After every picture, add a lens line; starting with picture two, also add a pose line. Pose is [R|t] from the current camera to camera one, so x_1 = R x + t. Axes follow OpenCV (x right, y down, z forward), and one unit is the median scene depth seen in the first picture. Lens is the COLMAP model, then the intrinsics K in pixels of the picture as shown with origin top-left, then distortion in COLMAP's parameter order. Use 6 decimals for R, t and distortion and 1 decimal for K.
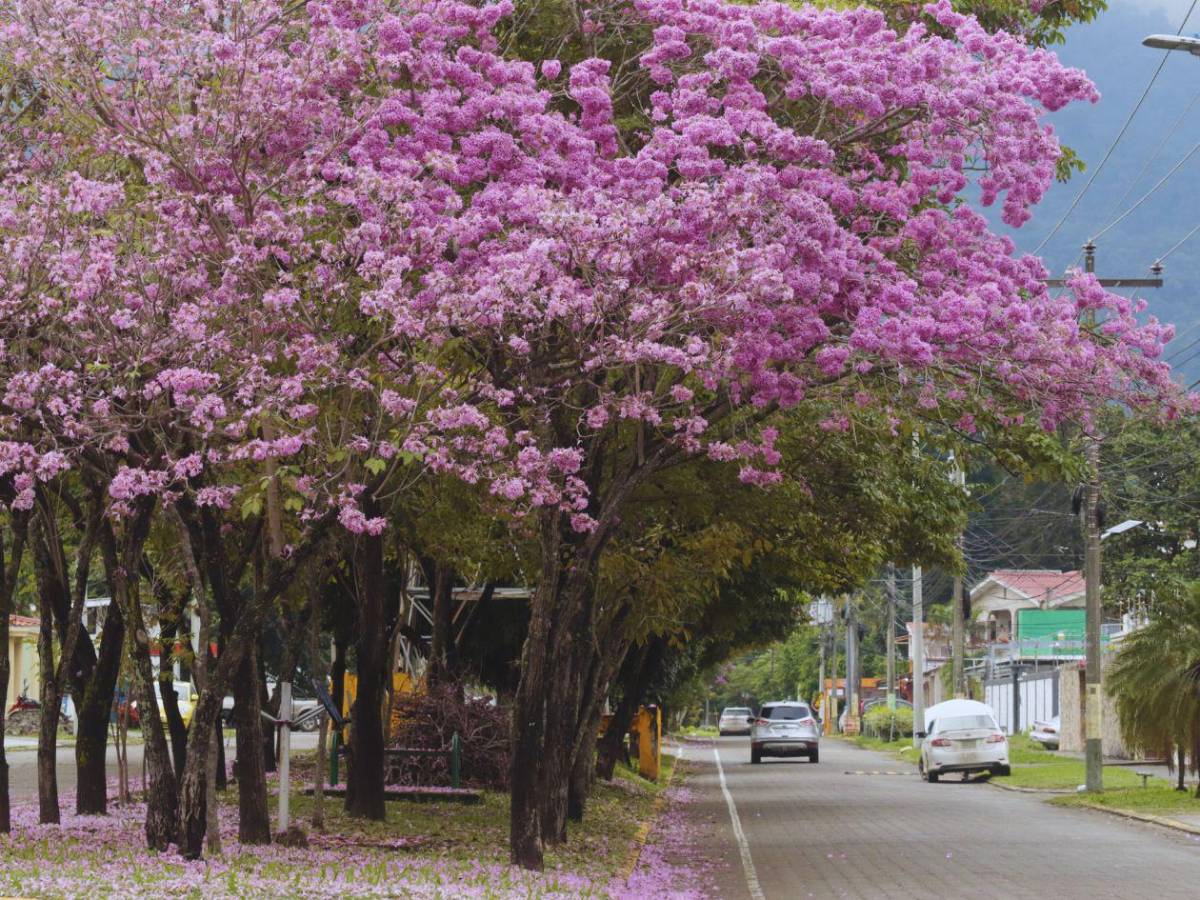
lens RADIAL K [[3628.3, 0, 600.0], [0, 3628.3, 450.0], [0, 0, 1]] dist [-0.254937, 0.150677]
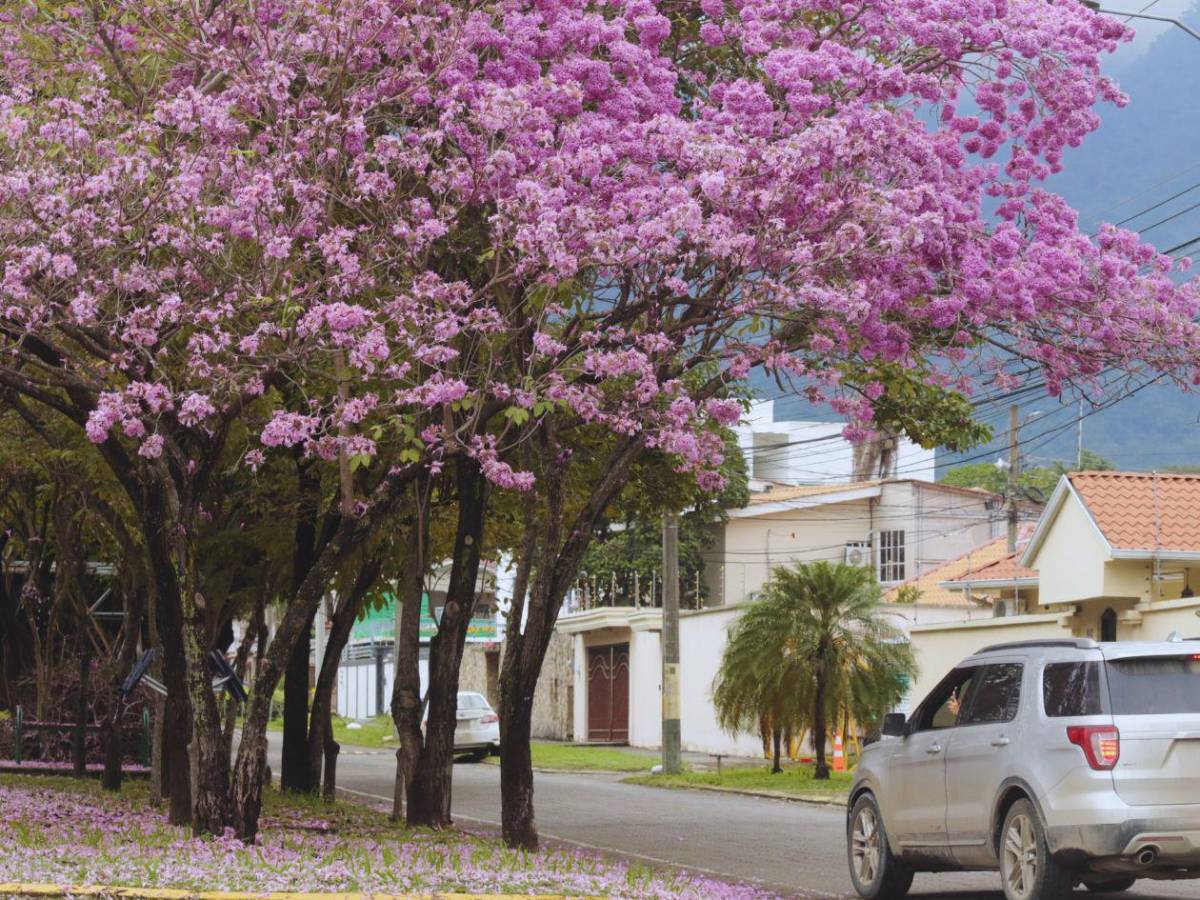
lens RADIAL K [[3666.7, 0, 600.0], [0, 3666.7, 450.0], [0, 0, 1]] dist [-0.197054, -0.513418]
pose [[0.991439, 0.012845, 0.129936, -0.156192], [-0.013717, 0.999889, 0.005822, 0.007242], [-0.129847, -0.007554, 0.991505, 0.074264]]
